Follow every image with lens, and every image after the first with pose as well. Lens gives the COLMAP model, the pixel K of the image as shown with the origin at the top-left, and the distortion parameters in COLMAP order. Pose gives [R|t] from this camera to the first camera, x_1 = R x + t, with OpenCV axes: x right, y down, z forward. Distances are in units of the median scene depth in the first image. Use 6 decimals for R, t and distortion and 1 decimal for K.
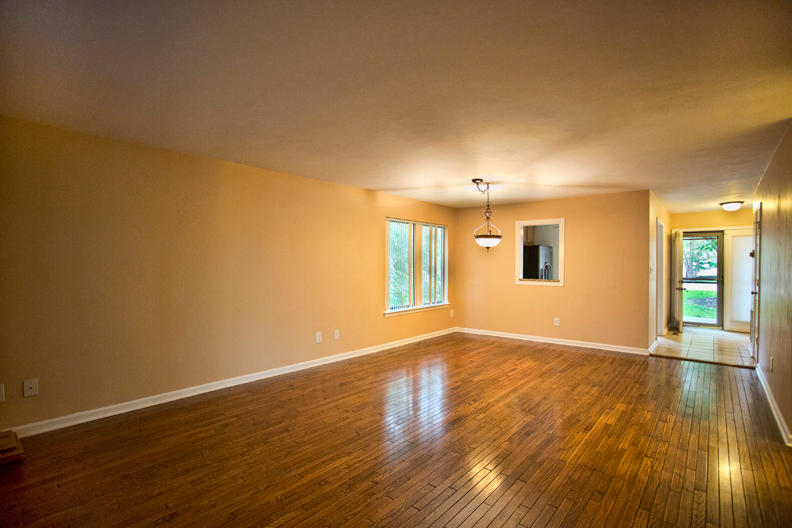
lens RADIAL K [[381.3, 0, 398.0], [0, 381.3, 266.1], [0, 0, 1]] dist [-0.059396, 0.020785]
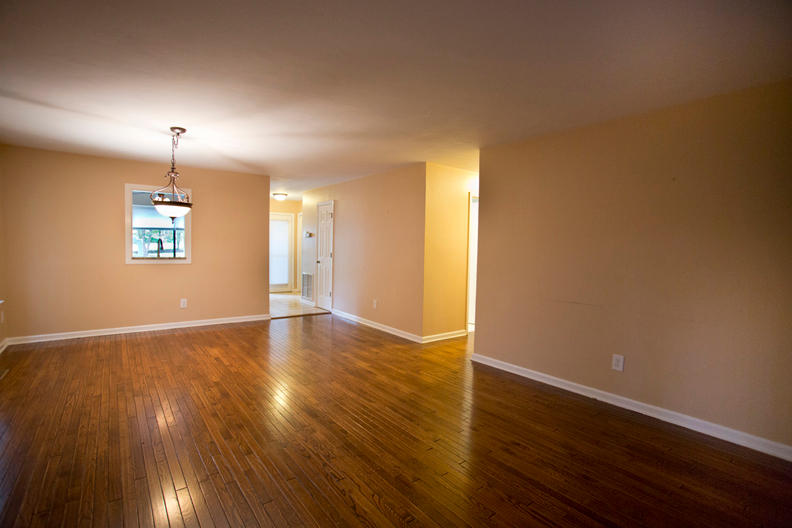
lens RADIAL K [[381.3, 0, 397.9], [0, 381.3, 261.0], [0, 0, 1]] dist [-0.059396, 0.020785]
pose [[0.215365, -0.038456, 0.975776, -0.487940], [-0.015149, 0.998972, 0.042714, 0.000402], [-0.976416, -0.023981, 0.214561, 0.440976]]
